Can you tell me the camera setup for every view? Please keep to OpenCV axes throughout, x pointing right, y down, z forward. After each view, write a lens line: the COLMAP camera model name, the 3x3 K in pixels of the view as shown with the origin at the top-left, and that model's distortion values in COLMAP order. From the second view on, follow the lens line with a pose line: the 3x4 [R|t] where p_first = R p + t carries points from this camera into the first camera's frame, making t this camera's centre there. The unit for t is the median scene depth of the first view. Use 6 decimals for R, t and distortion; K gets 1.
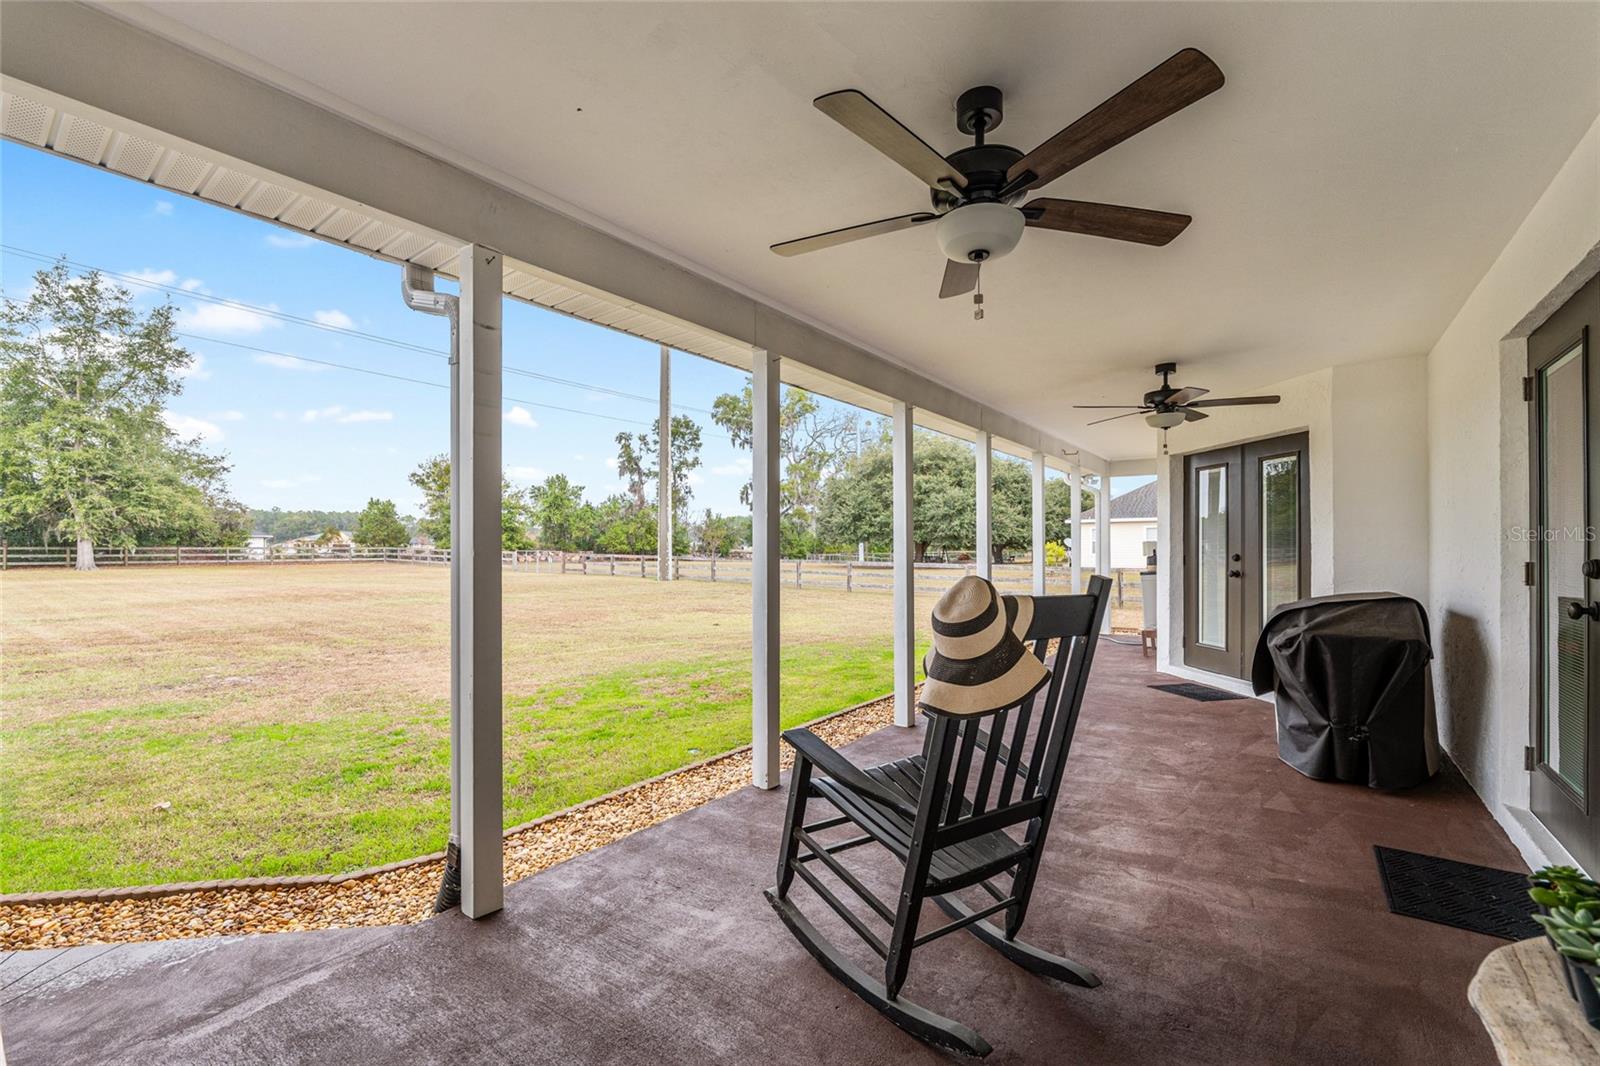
lens RADIAL K [[664.2, 0, 801.8], [0, 664.2, 546.9], [0, 0, 1]] dist [-0.001194, -0.000170]
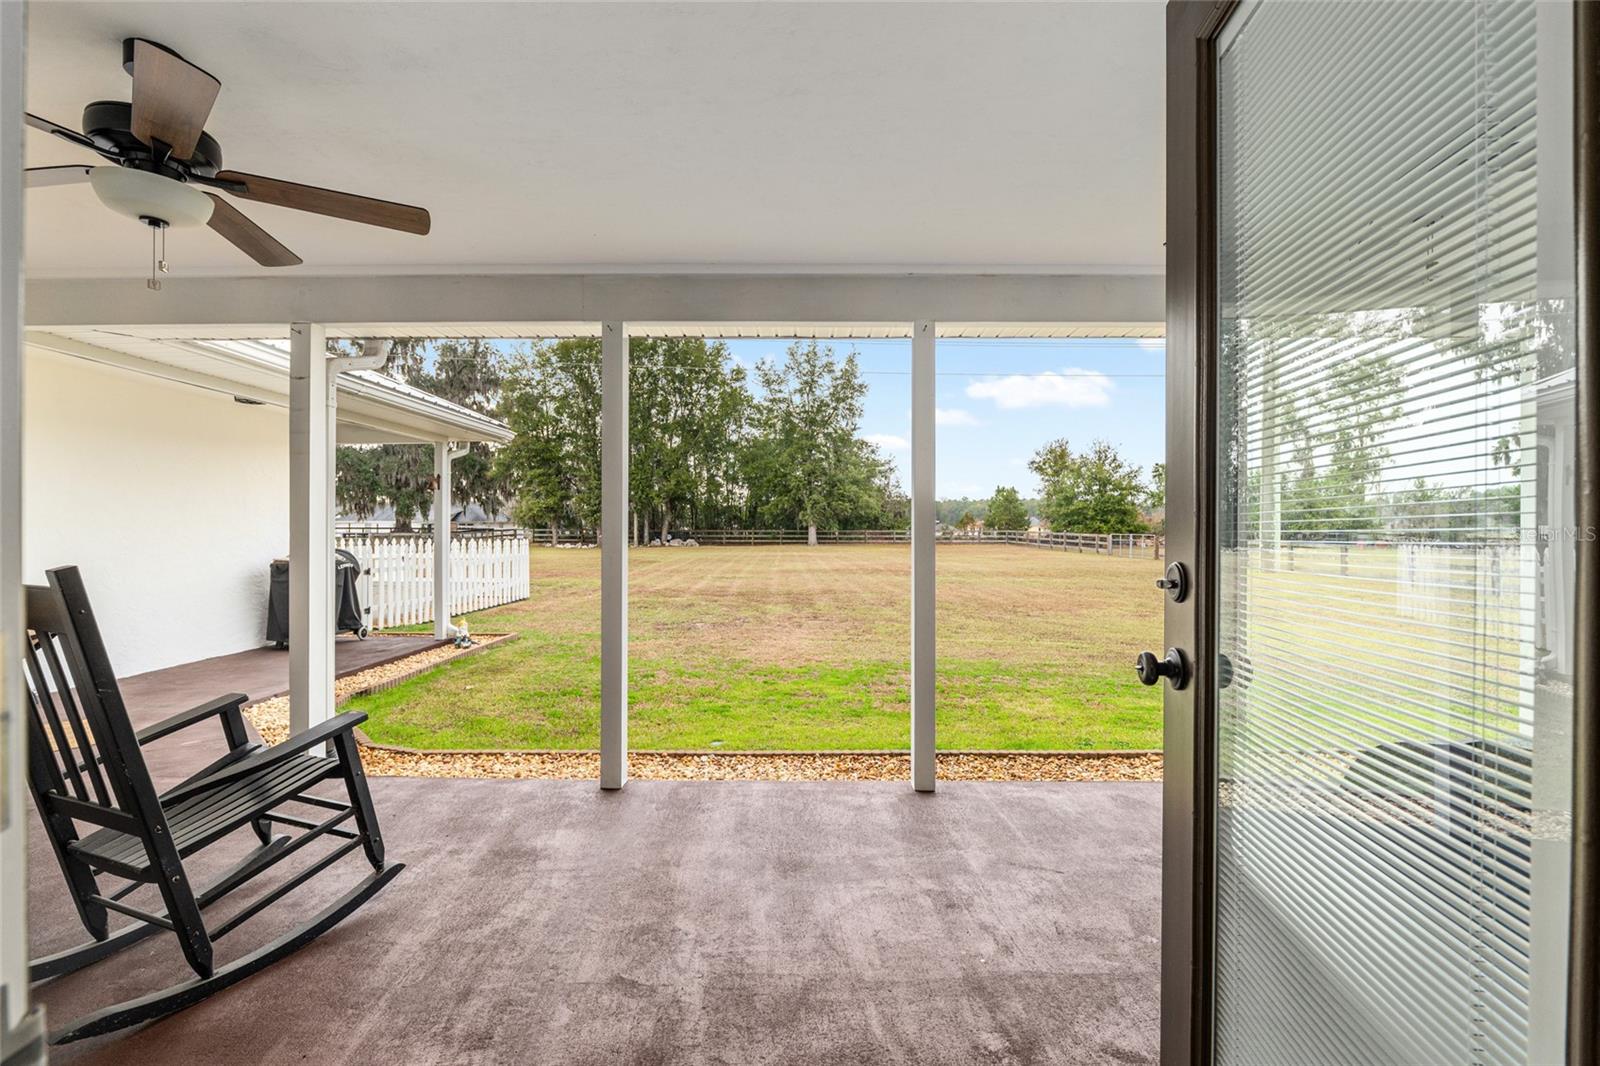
lens RADIAL K [[685.1, 0, 800.0], [0, 685.1, 533.0], [0, 0, 1]] dist [-0.018254, -0.000111]
pose [[0.604318, 0.002487, -0.796739, 0.092501], [0.000908, 0.999992, 0.003810, 0.000109], [0.796743, -0.003026, 0.604311, 0.066520]]
